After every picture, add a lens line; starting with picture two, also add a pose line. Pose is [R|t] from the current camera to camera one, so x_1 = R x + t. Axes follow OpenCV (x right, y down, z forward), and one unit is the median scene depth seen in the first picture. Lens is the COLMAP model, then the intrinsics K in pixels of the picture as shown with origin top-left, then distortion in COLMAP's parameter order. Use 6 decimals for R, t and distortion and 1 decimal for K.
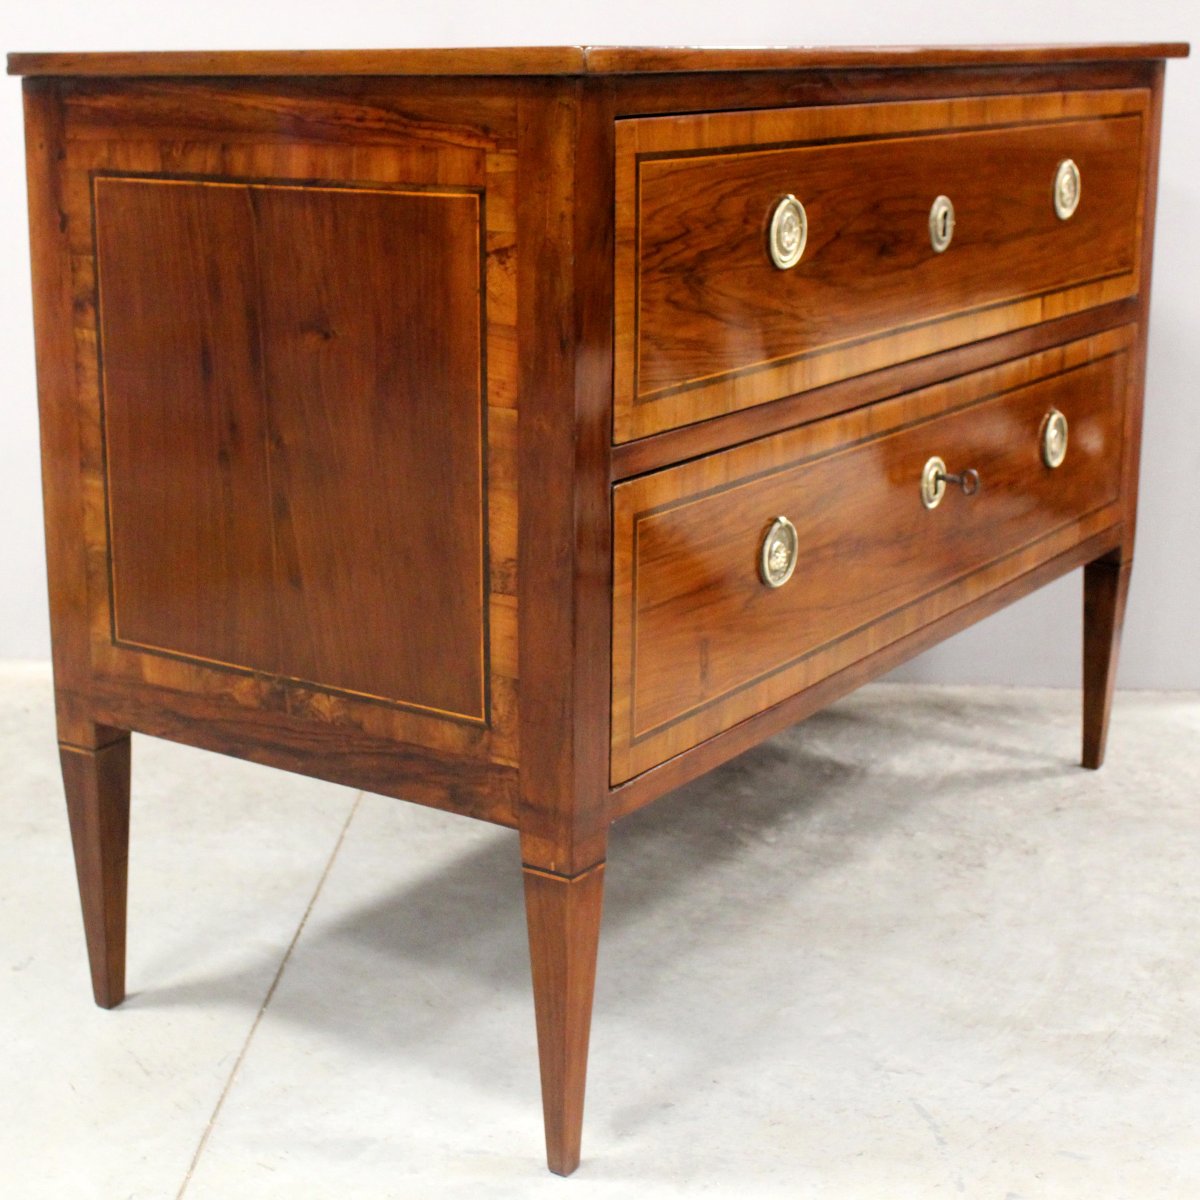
lens RADIAL K [[2077.9, 0, 454.5], [0, 2077.9, 549.7], [0, 0, 1]] dist [-0.095186, 0.164245]
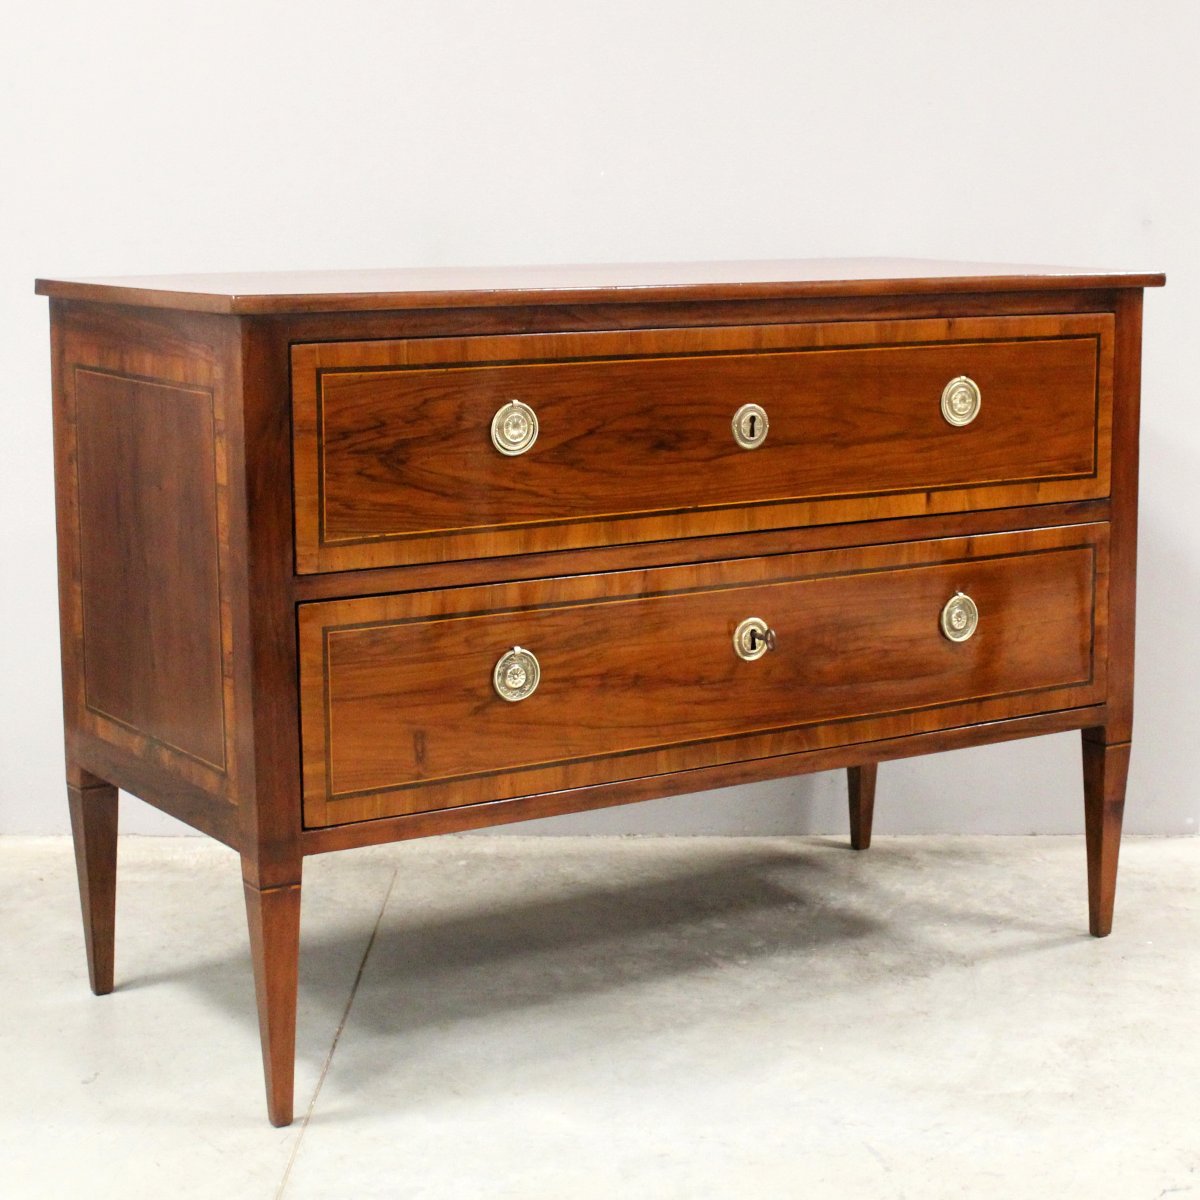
lens RADIAL K [[2393.2, 0, 683.2], [0, 2393.2, 521.3], [0, 0, 1]] dist [-0.035867, -0.132523]
pose [[0.945168, 0.053927, -0.322102, 0.753134], [-0.086276, 0.992465, -0.087006, 0.028122], [0.314983, 0.110025, 0.942698, -0.390732]]
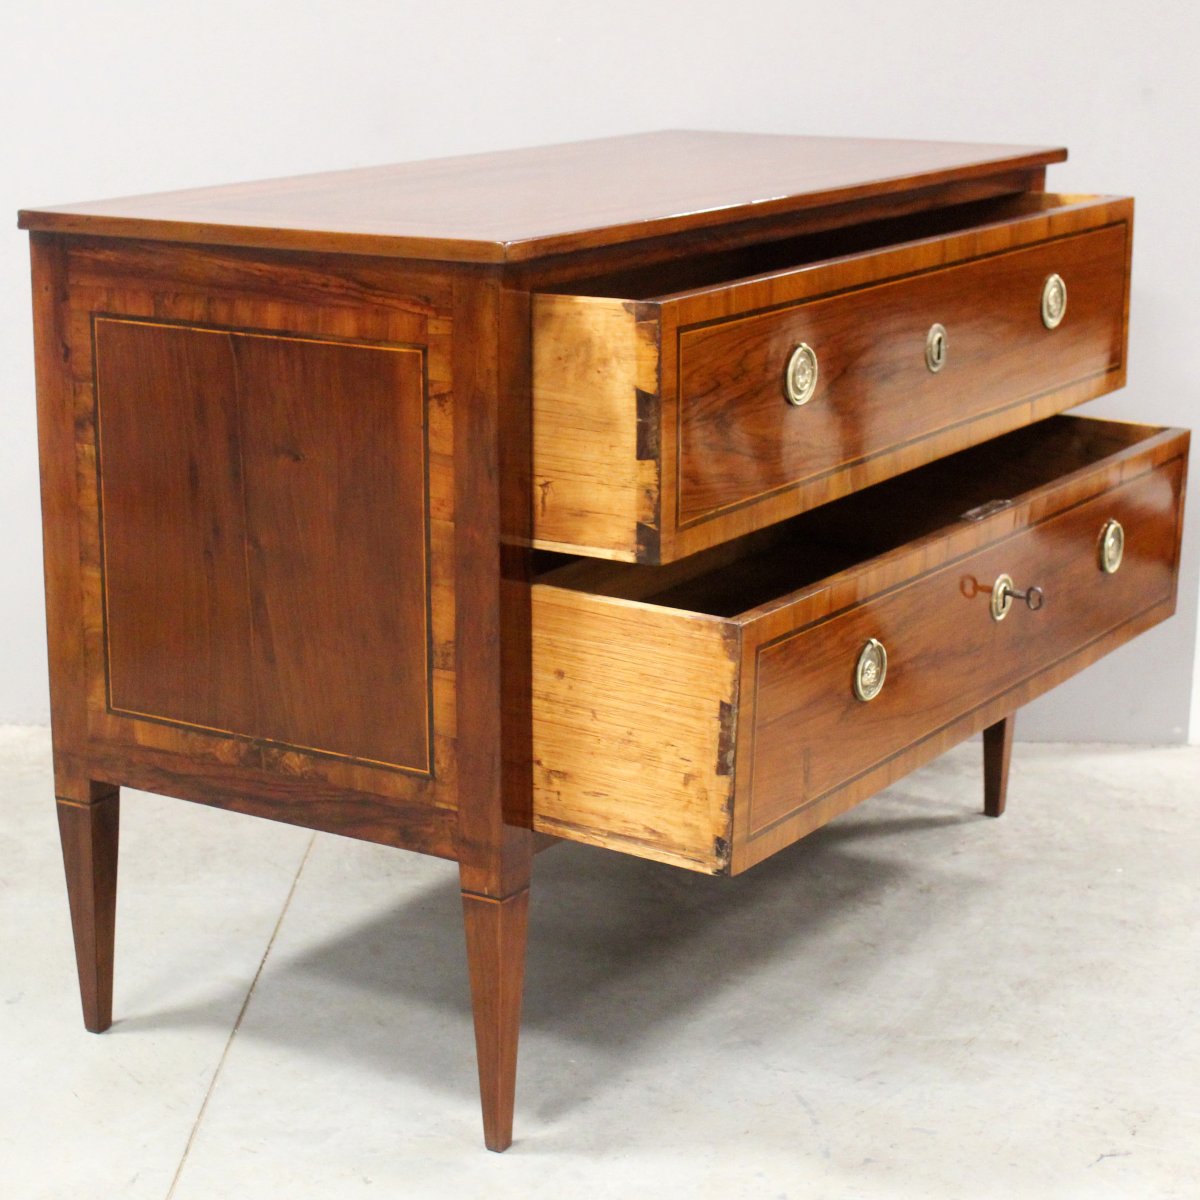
lens RADIAL K [[2587.7, 0, 482.9], [0, 2587.7, 557.6], [0, 0, 1]] dist [-0.071457, -0.213900]
pose [[0.999062, -0.008107, 0.042532, -0.016655], [0.008408, 0.999941, -0.006906, -0.031342], [-0.042473, 0.007257, 0.999071, -0.490709]]
